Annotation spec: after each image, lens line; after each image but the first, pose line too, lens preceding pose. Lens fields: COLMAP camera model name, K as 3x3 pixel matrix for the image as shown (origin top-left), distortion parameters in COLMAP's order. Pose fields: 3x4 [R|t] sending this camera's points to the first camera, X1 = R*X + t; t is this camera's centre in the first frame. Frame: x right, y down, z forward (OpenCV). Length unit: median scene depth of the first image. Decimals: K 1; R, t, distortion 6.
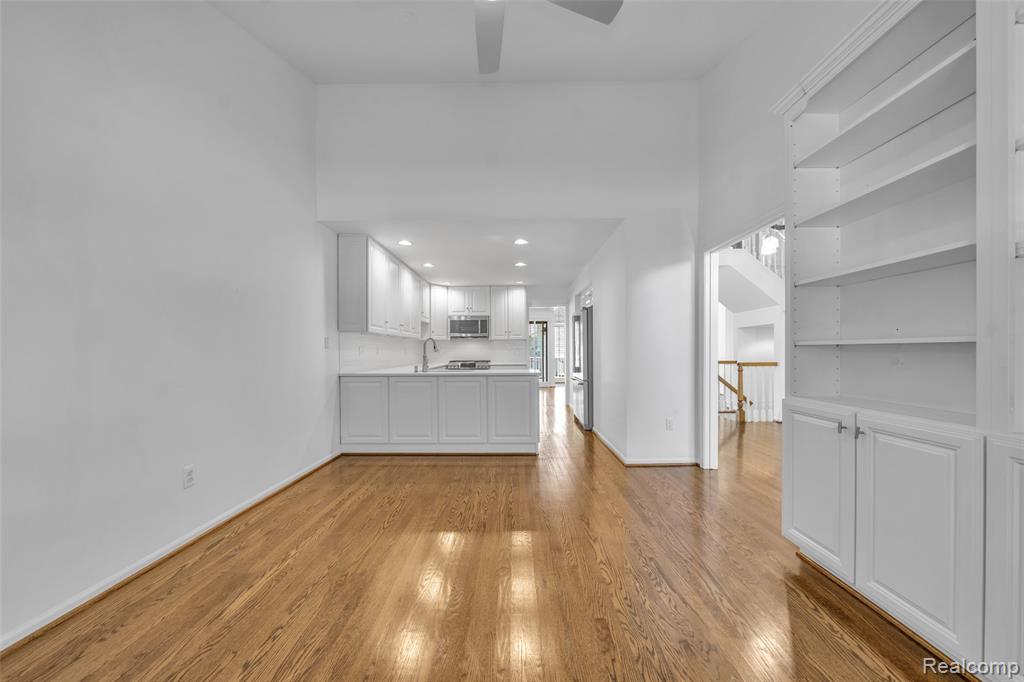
lens RADIAL K [[352.9, 0, 514.1], [0, 352.9, 353.6], [0, 0, 1]] dist [-0.001004, -0.000058]
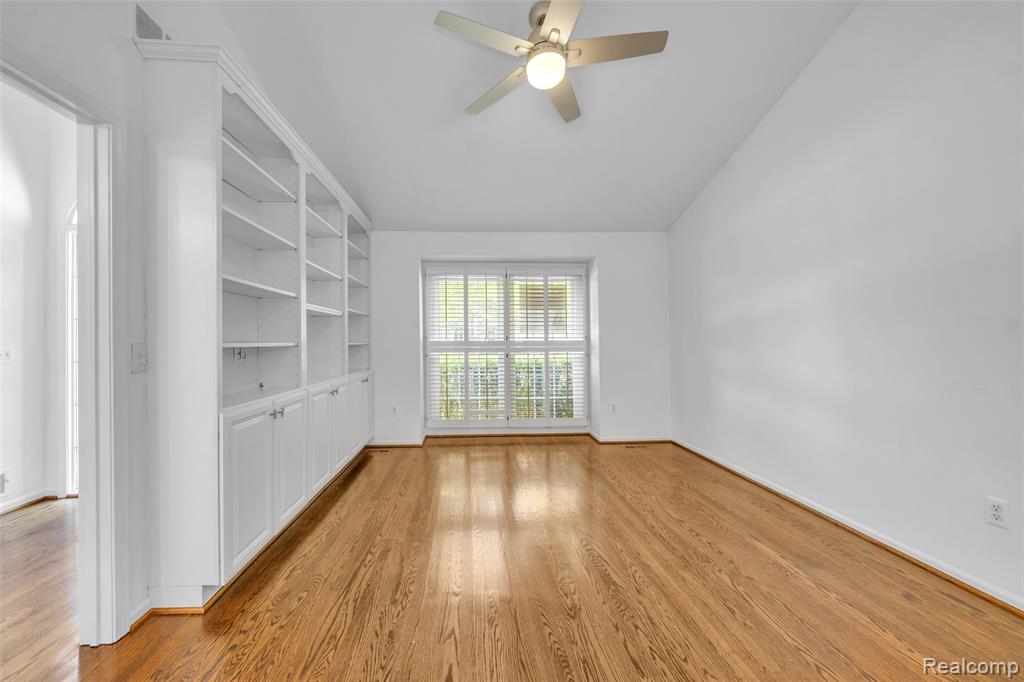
lens RADIAL K [[356.9, 0, 512.6], [0, 356.9, 338.3], [0, 0, 1]] dist [-0.006605, -0.000082]
pose [[-0.992050, 0.011374, -0.125325, 0.221693], [0.010954, 0.999932, 0.004042, -0.039892], [0.125363, 0.002637, -0.992107, 1.955131]]
